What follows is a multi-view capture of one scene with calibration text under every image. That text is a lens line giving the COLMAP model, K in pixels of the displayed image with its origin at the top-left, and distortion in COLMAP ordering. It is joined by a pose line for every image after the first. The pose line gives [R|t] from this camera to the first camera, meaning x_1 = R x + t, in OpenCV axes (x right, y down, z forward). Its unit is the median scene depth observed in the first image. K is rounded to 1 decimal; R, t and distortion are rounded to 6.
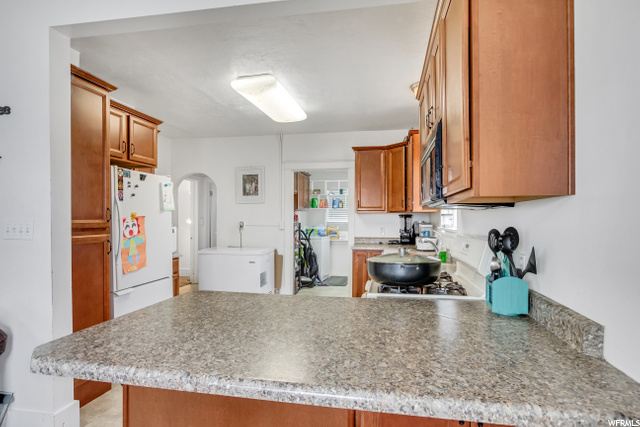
lens RADIAL K [[355.0, 0, 320.0], [0, 355.0, 213.5], [0, 0, 1]] dist [0.131914, -0.139252]
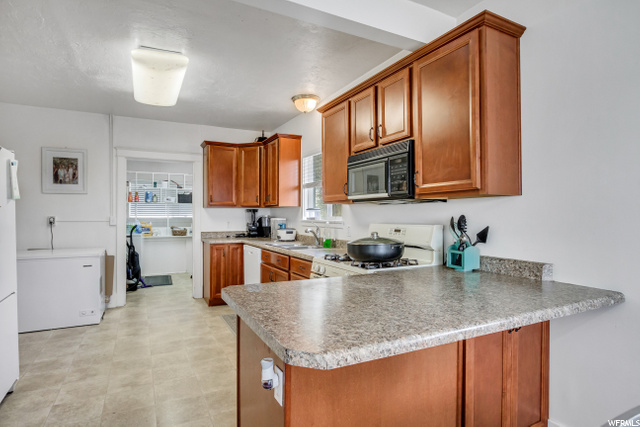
lens RADIAL K [[341.7, 0, 311.3], [0, 341.7, 216.9], [0, 0, 1]] dist [-0.002793, -0.000446]
pose [[0.785694, -0.004869, 0.618597, -0.426616], [-0.006775, 0.999841, 0.016475, 0.012516], [-0.618579, -0.017136, 0.785536, 0.113561]]
